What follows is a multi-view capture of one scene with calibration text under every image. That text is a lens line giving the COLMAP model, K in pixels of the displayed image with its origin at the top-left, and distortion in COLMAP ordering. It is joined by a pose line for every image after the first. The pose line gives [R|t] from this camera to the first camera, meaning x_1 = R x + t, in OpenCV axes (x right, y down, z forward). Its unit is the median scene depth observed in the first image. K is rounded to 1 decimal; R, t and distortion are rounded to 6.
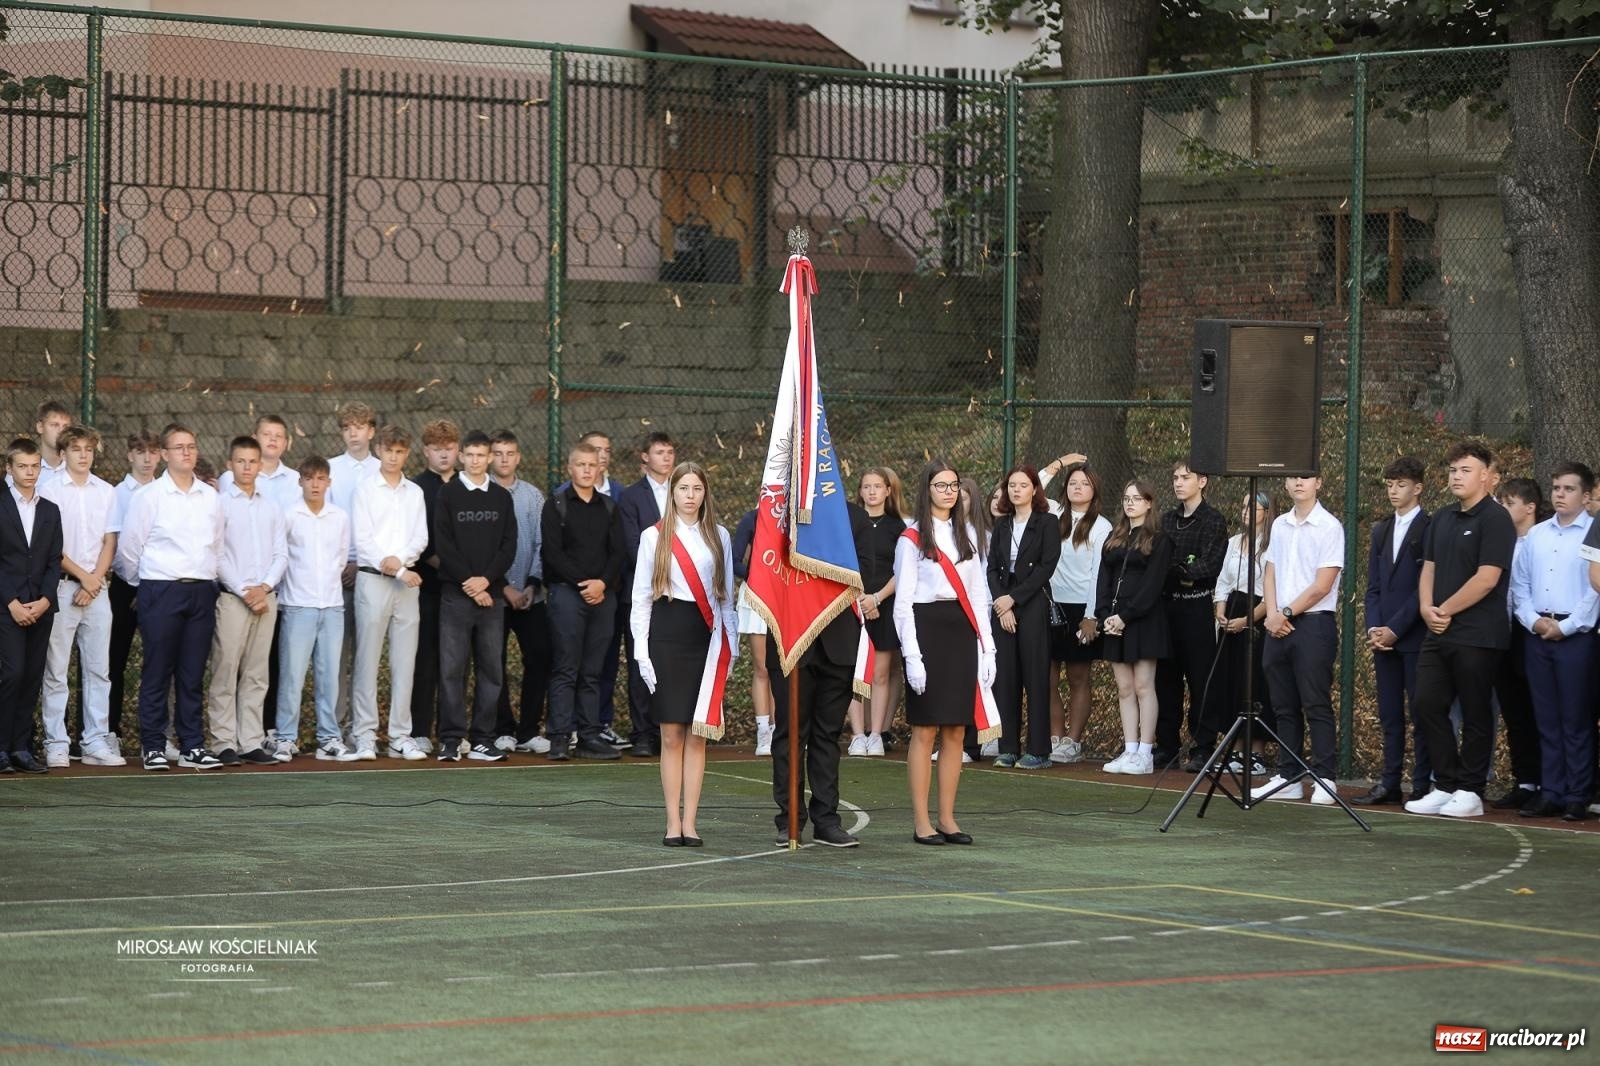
lens RADIAL K [[4899.5, 0, 800.0], [0, 4899.5, 533.0], [0, 0, 1]] dist [-0.072865, 0.990628]
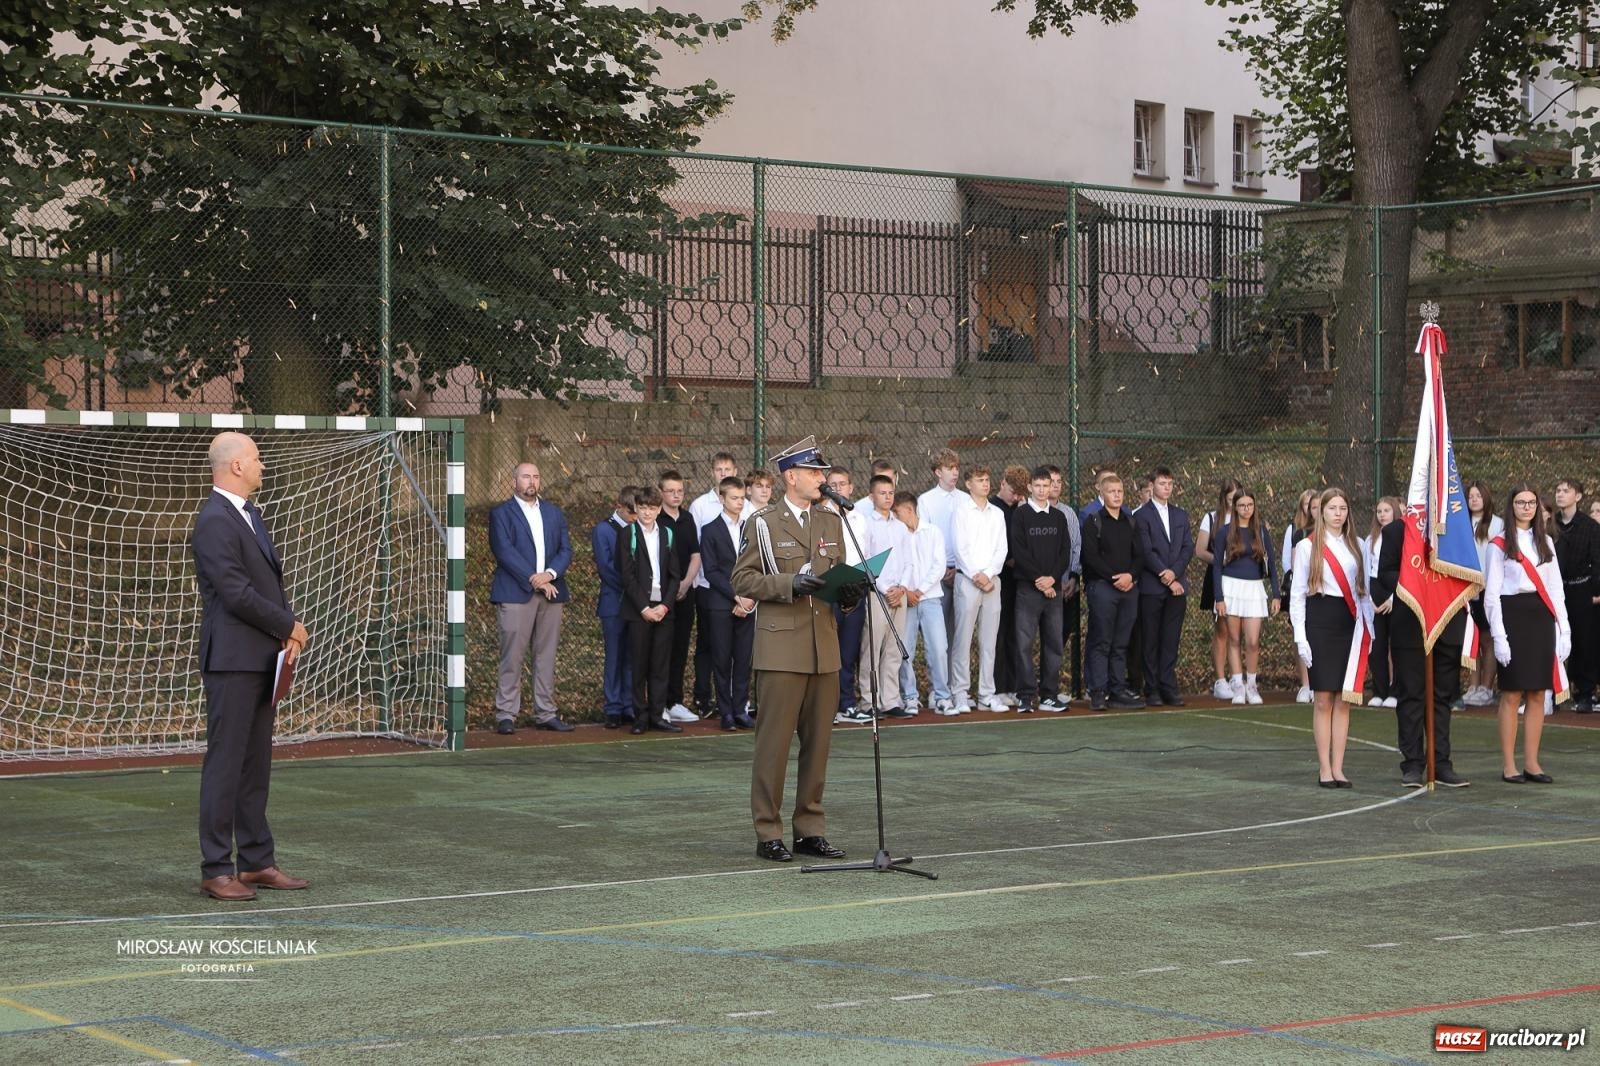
lens RADIAL K [[3008.4, 0, 800.0], [0, 3008.4, 533.0], [0, 0, 1]] dist [0.219187, 0.054532]
pose [[0.999833, -0.017653, -0.004626, -0.129345], [0.017654, 0.999844, 0.000341, -0.004364], [0.004619, -0.000423, 0.999989, 0.167795]]
